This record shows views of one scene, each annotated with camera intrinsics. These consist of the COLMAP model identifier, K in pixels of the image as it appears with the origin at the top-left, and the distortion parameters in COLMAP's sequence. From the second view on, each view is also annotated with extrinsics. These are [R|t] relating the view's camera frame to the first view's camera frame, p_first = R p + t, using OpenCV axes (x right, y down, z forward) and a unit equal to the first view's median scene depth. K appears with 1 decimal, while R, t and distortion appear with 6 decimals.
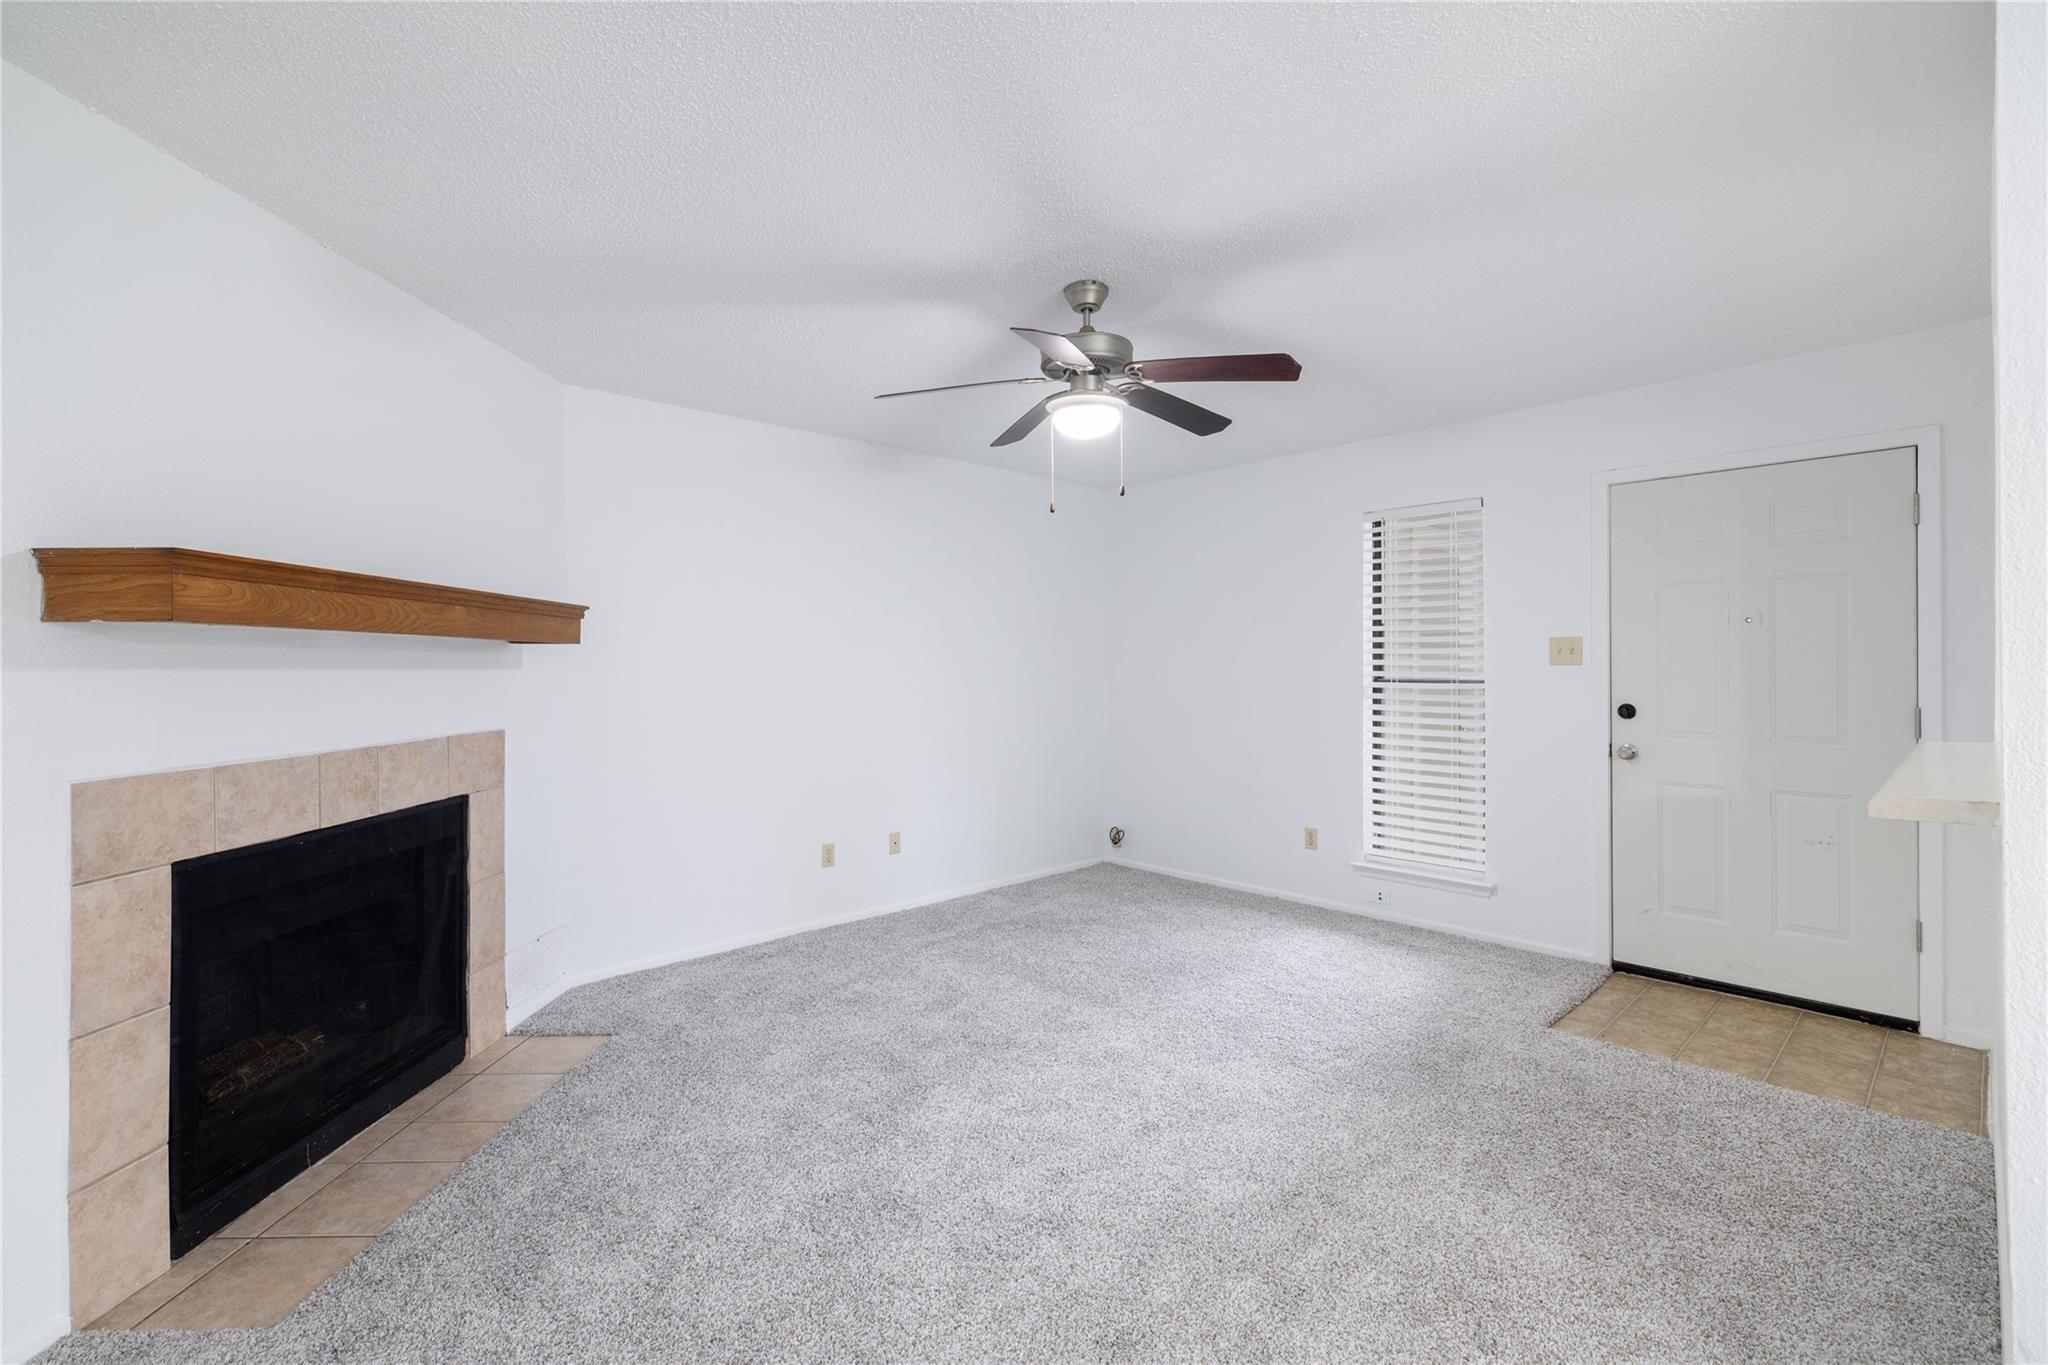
lens RADIAL K [[880.1, 0, 1012.9], [0, 880.1, 662.0], [0, 0, 1]] dist [0.016008, 0.000797]
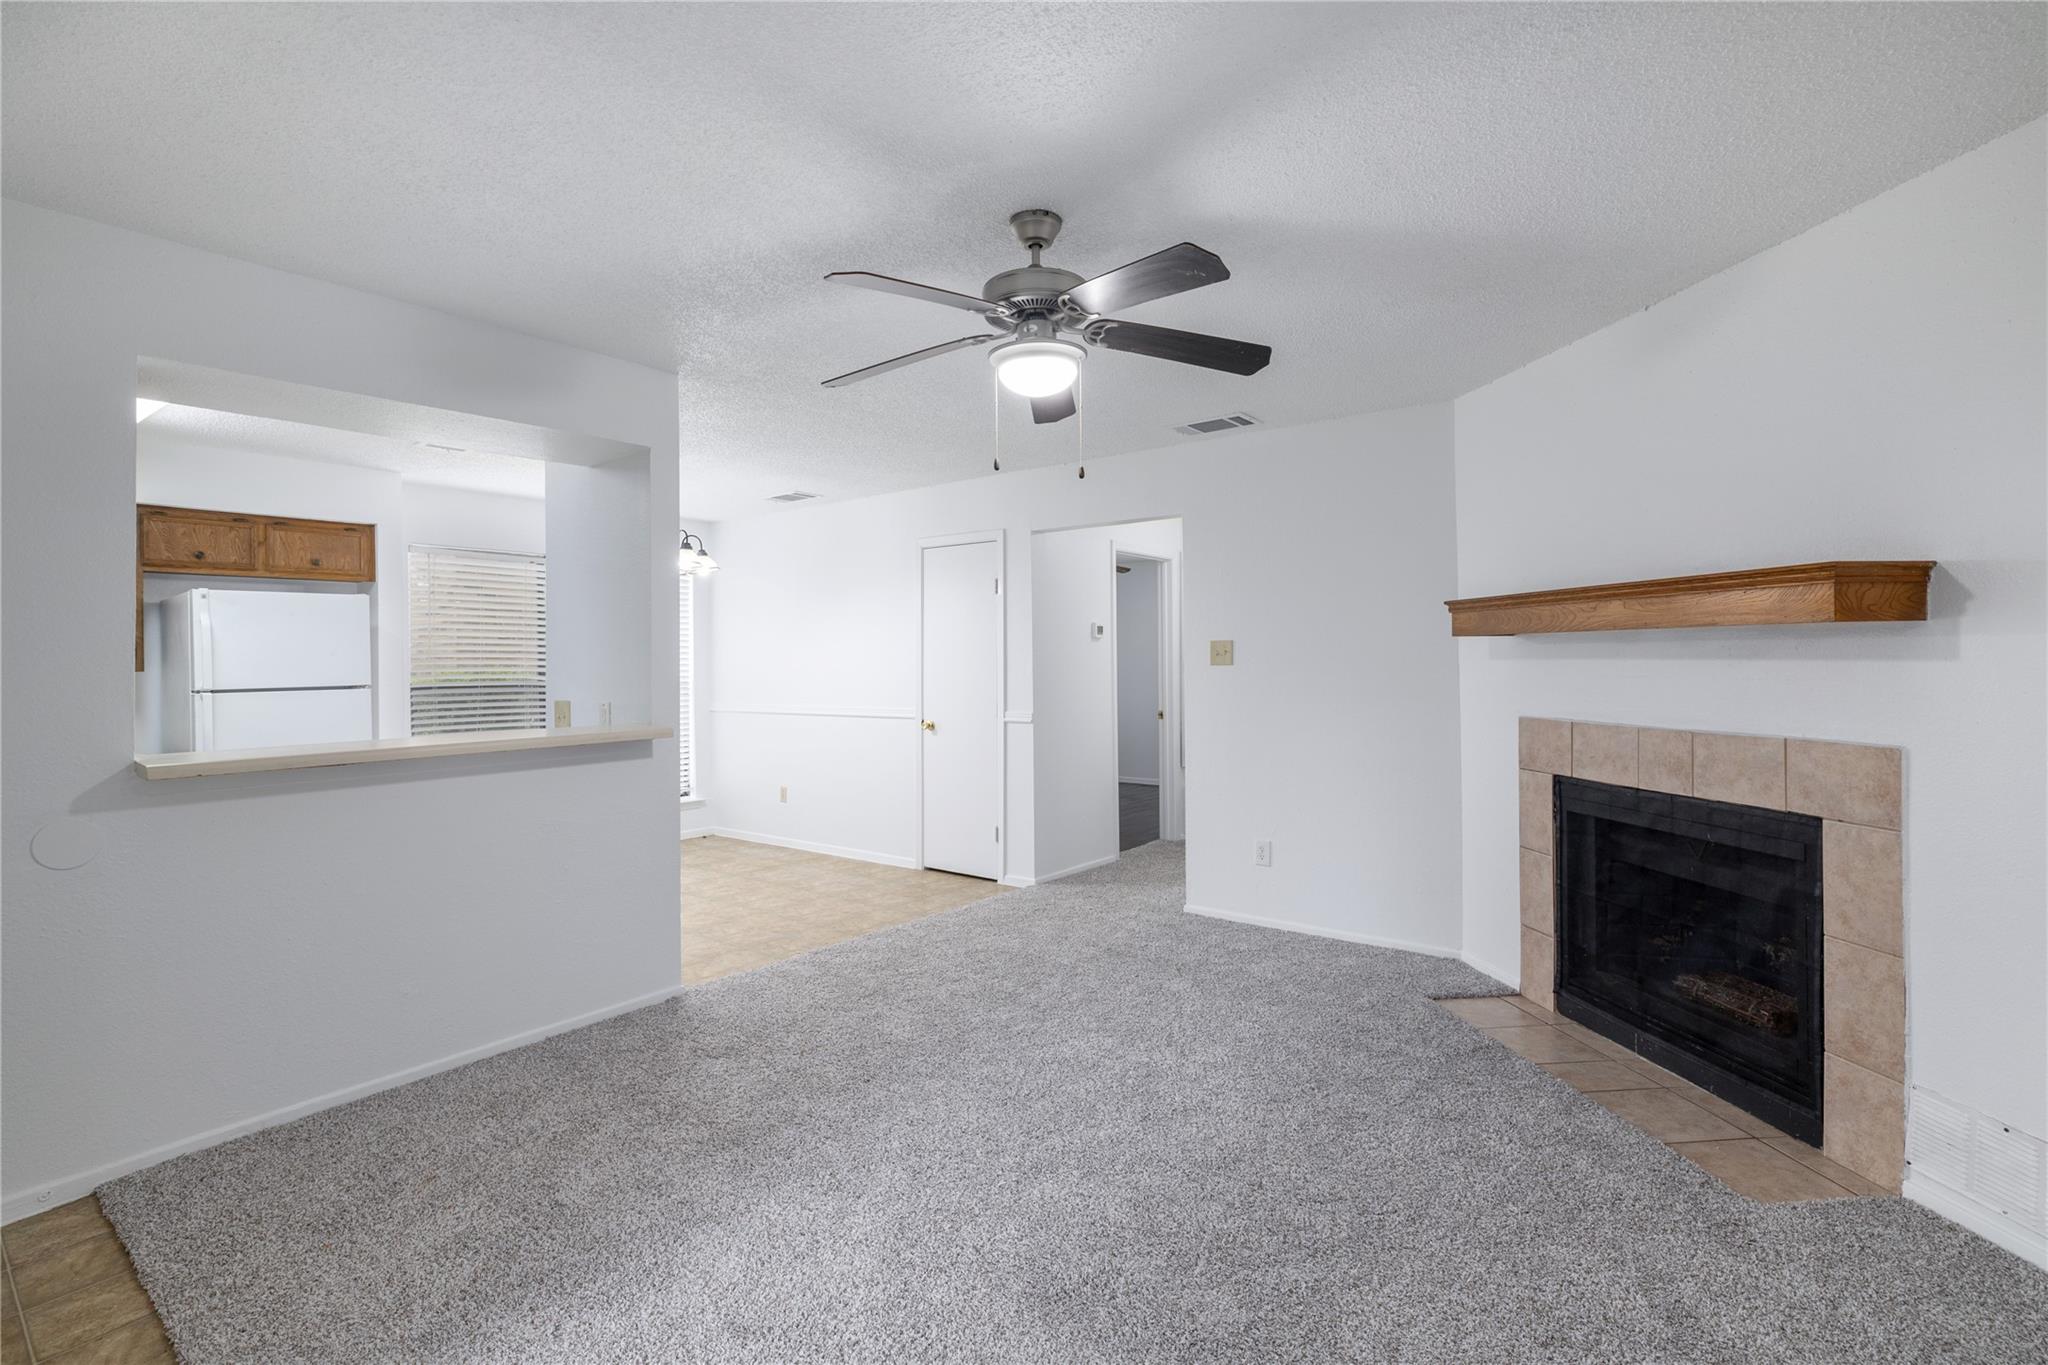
lens RADIAL K [[997.3, 0, 1029.3], [0, 997.3, 676.0], [0, 0, 1]] dist [-0.000660, -0.000131]
pose [[-0.985667, 0.022395, -0.167208, 0.248064], [0.020405, 0.999699, 0.013606, -0.003147], [0.167463, 0.009999, -0.985828, 1.971432]]
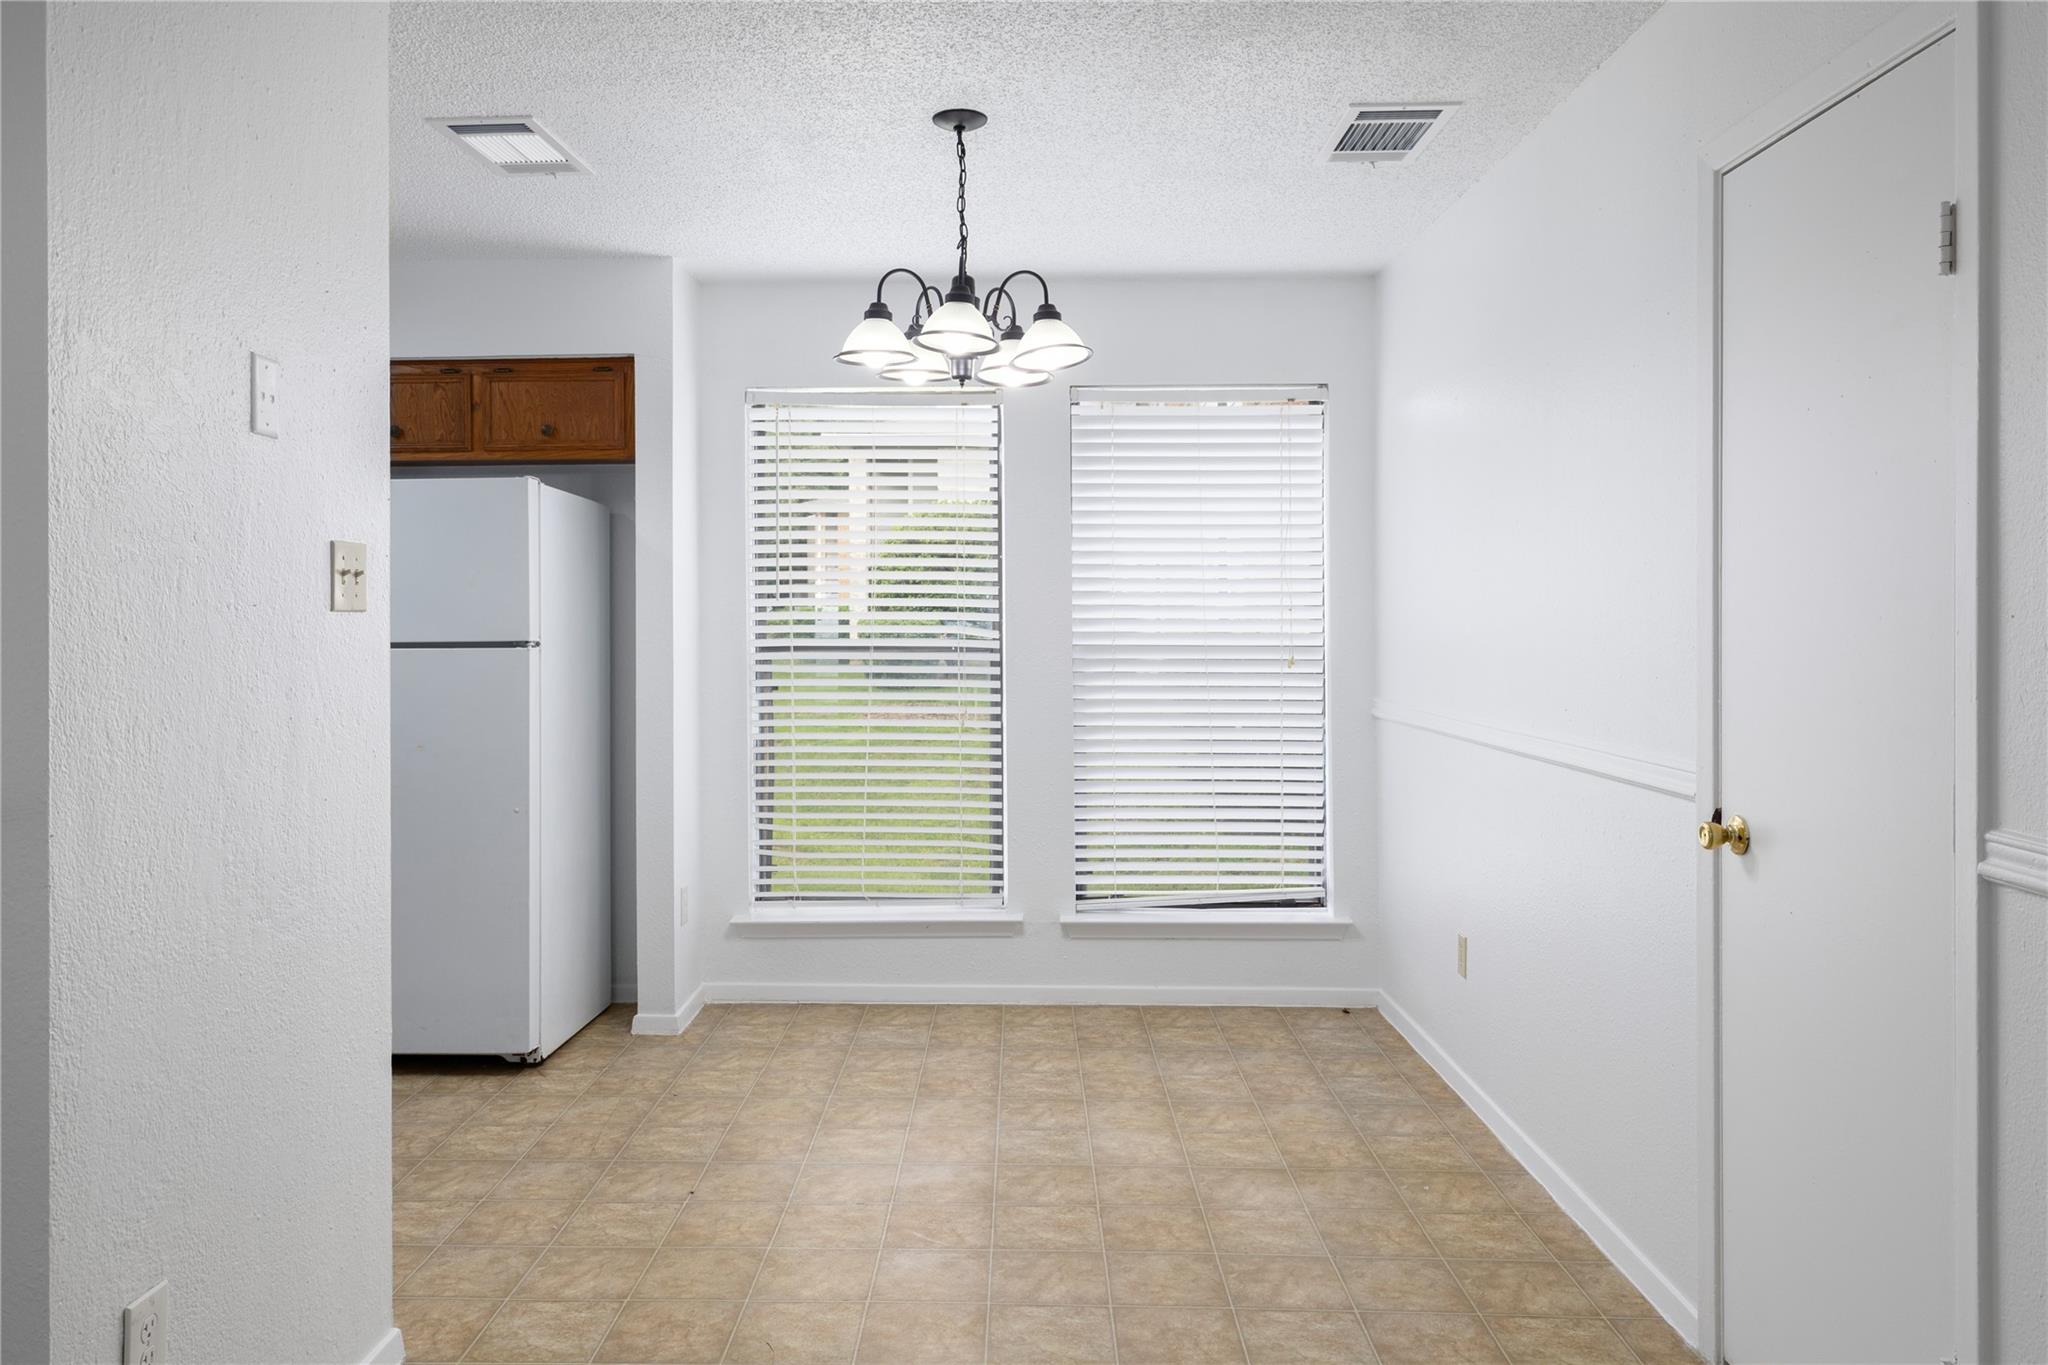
lens RADIAL K [[1391.4, 0, 998.5], [0, 1391.4, 602.9], [0, 0, 1]] dist [-0.009561, -0.014697]
pose [[-0.707258, 0.017621, 0.706736, -0.196339], [0.005193, 0.999792, -0.019731, 0.005355], [-0.706936, -0.010285, -0.707202, 0.595597]]
